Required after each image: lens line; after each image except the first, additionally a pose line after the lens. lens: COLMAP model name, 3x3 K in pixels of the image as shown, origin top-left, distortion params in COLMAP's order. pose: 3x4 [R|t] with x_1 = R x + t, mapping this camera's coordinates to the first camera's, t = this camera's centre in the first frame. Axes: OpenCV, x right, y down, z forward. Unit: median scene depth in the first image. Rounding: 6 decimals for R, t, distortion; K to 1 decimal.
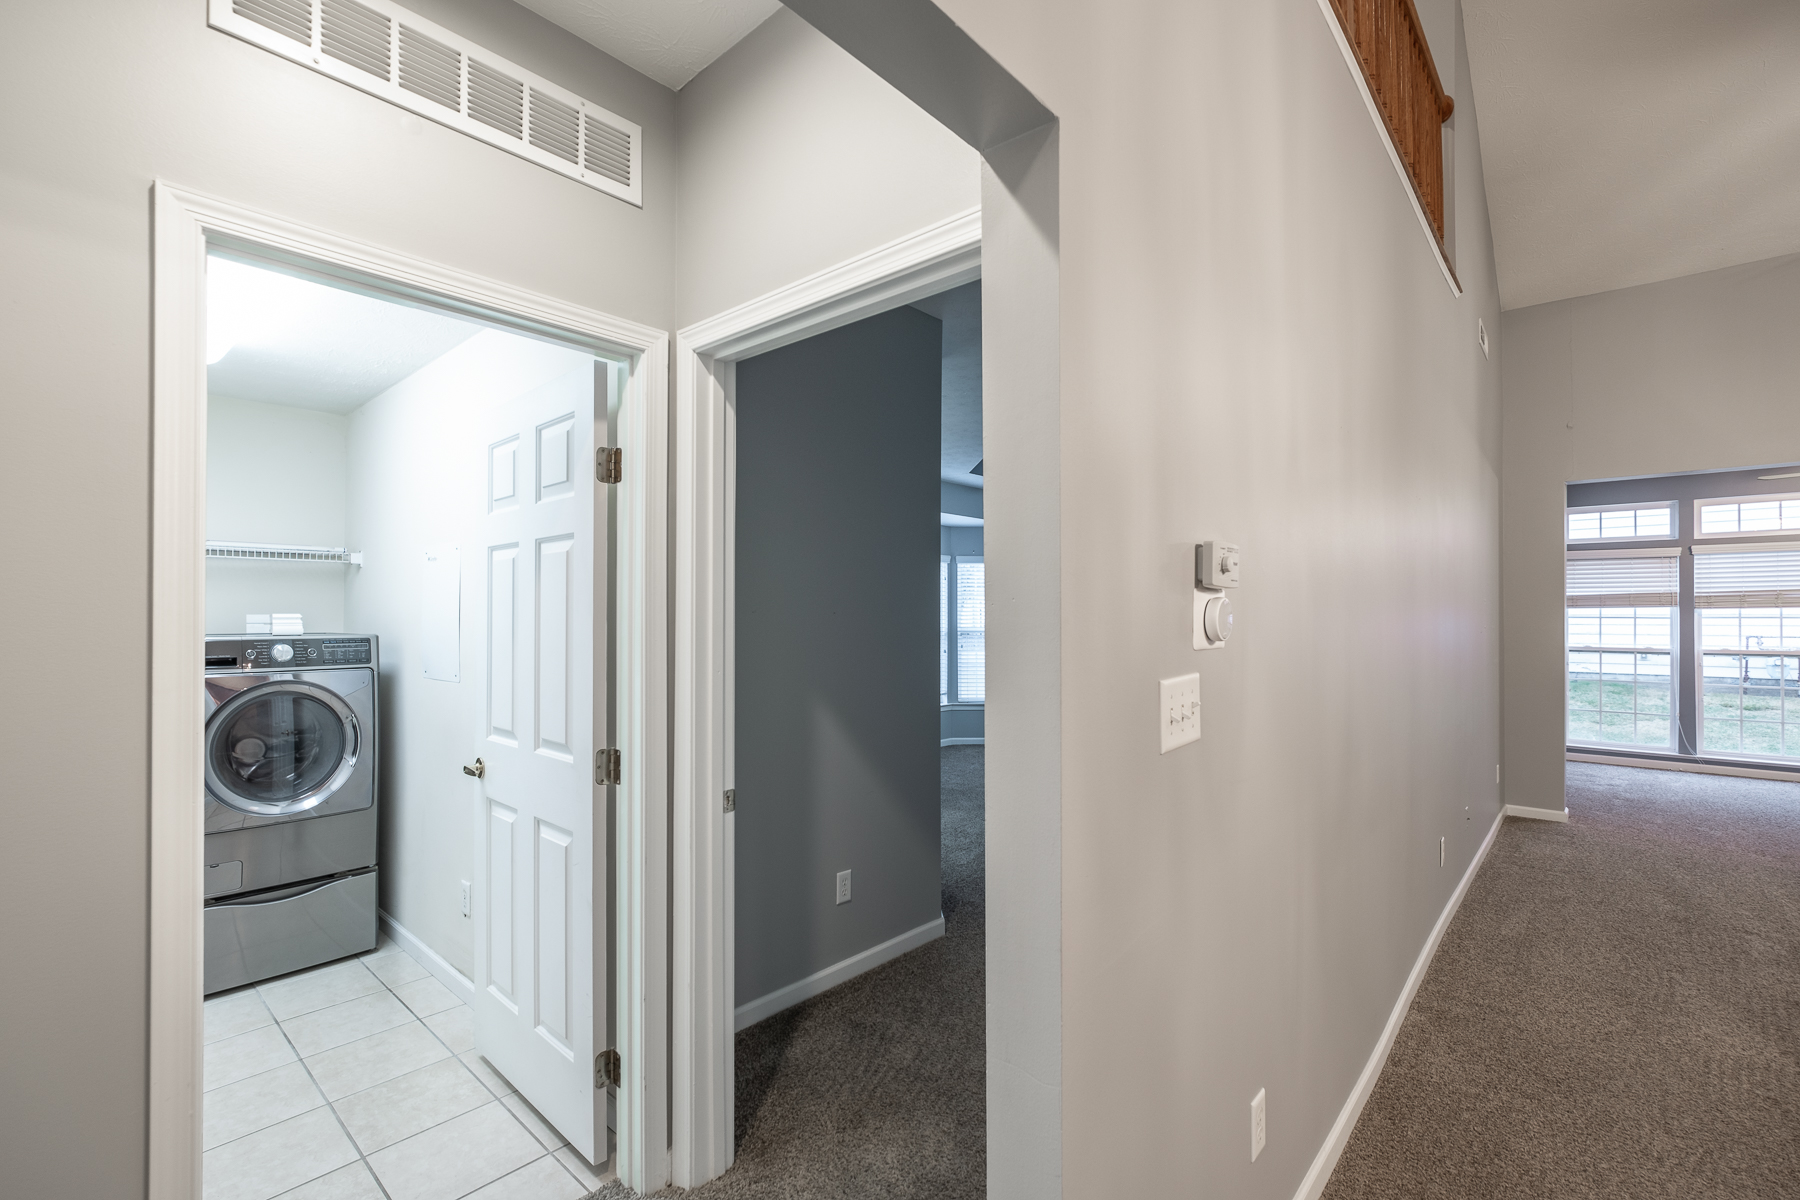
lens RADIAL K [[794.8, 0, 892.7], [0, 794.8, 606.0], [0, 0, 1]] dist [-0.000315, -0.000089]
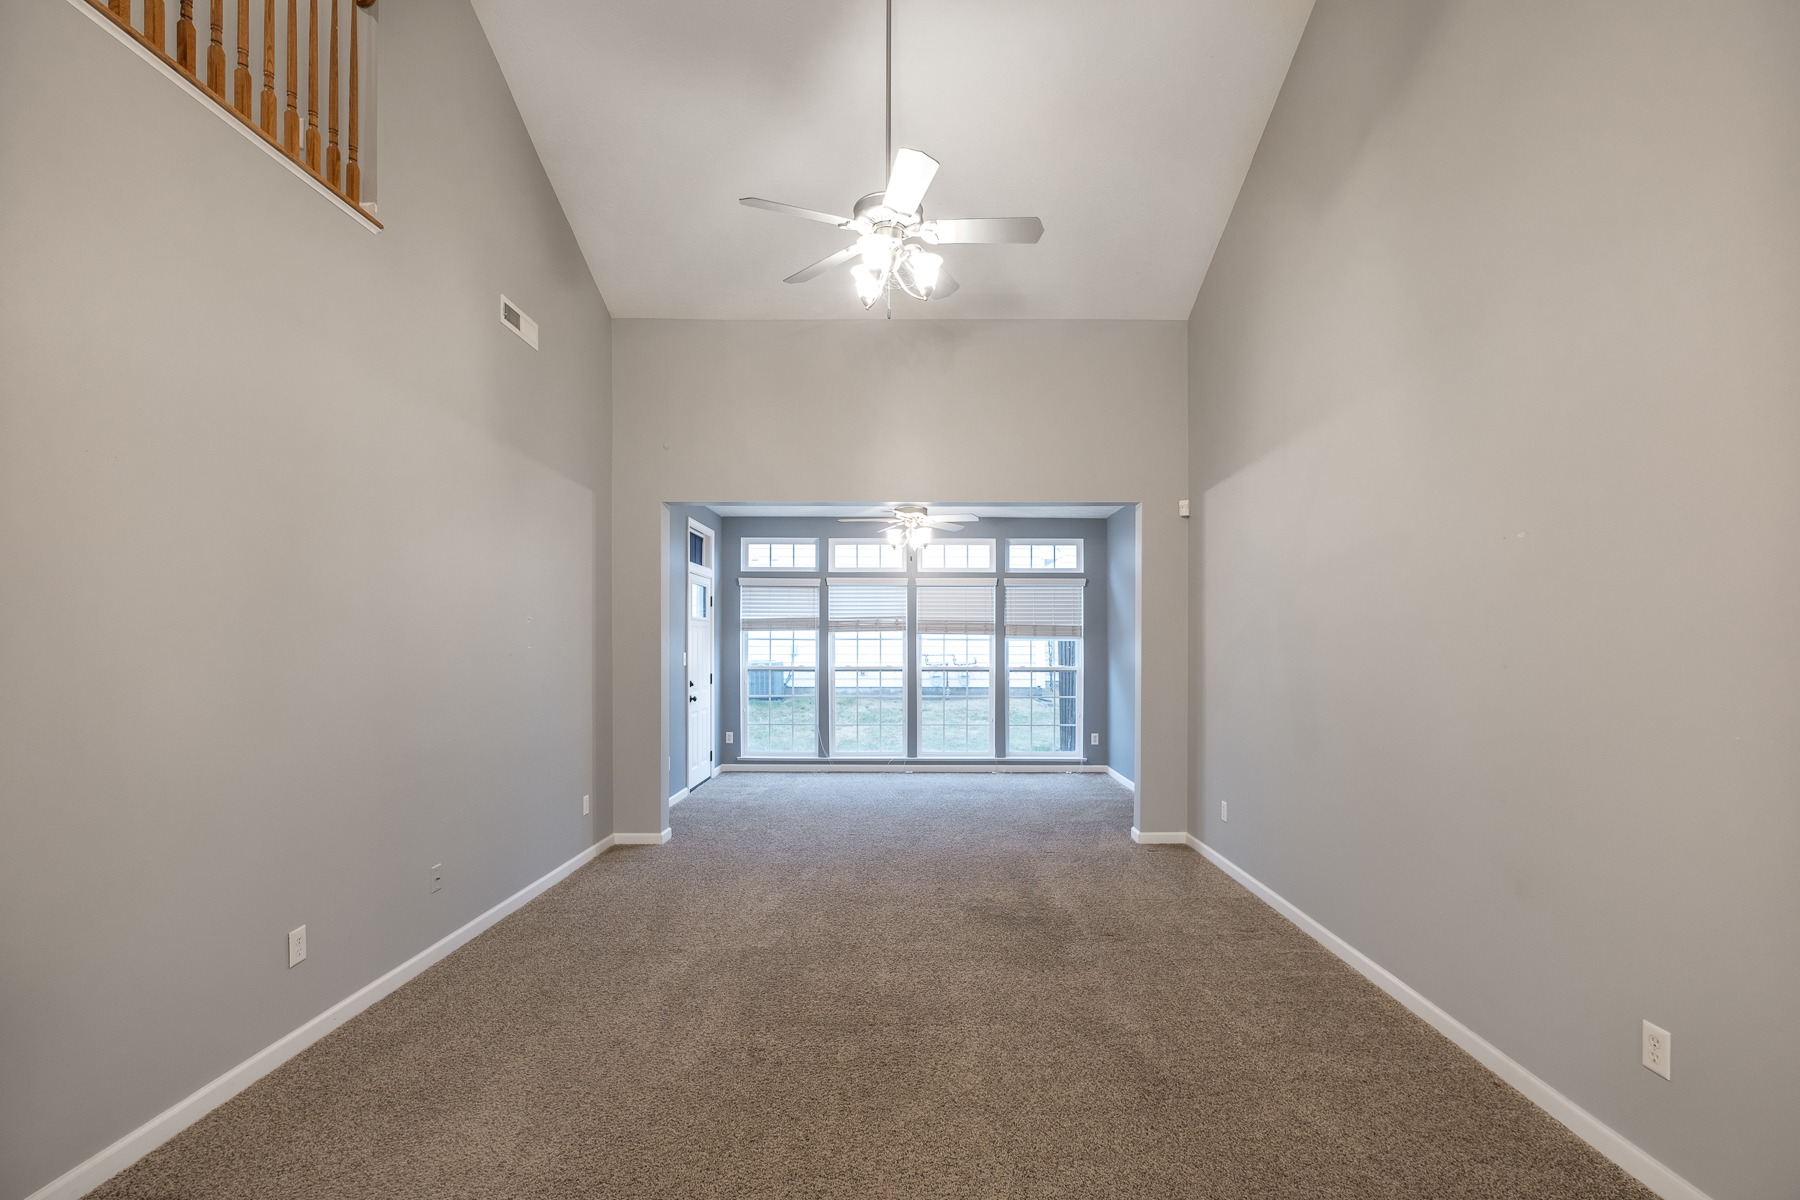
lens RADIAL K [[794.8, 0, 942.7], [0, 794.8, 634.0], [0, 0, 1]] dist [-0.000315, -0.000089]
pose [[0.746988, 0.007219, 0.664799, 0.358128], [-0.008598, 0.999962, -0.001197, 0.006463], [-0.664782, -0.004821, 0.747022, 0.020040]]
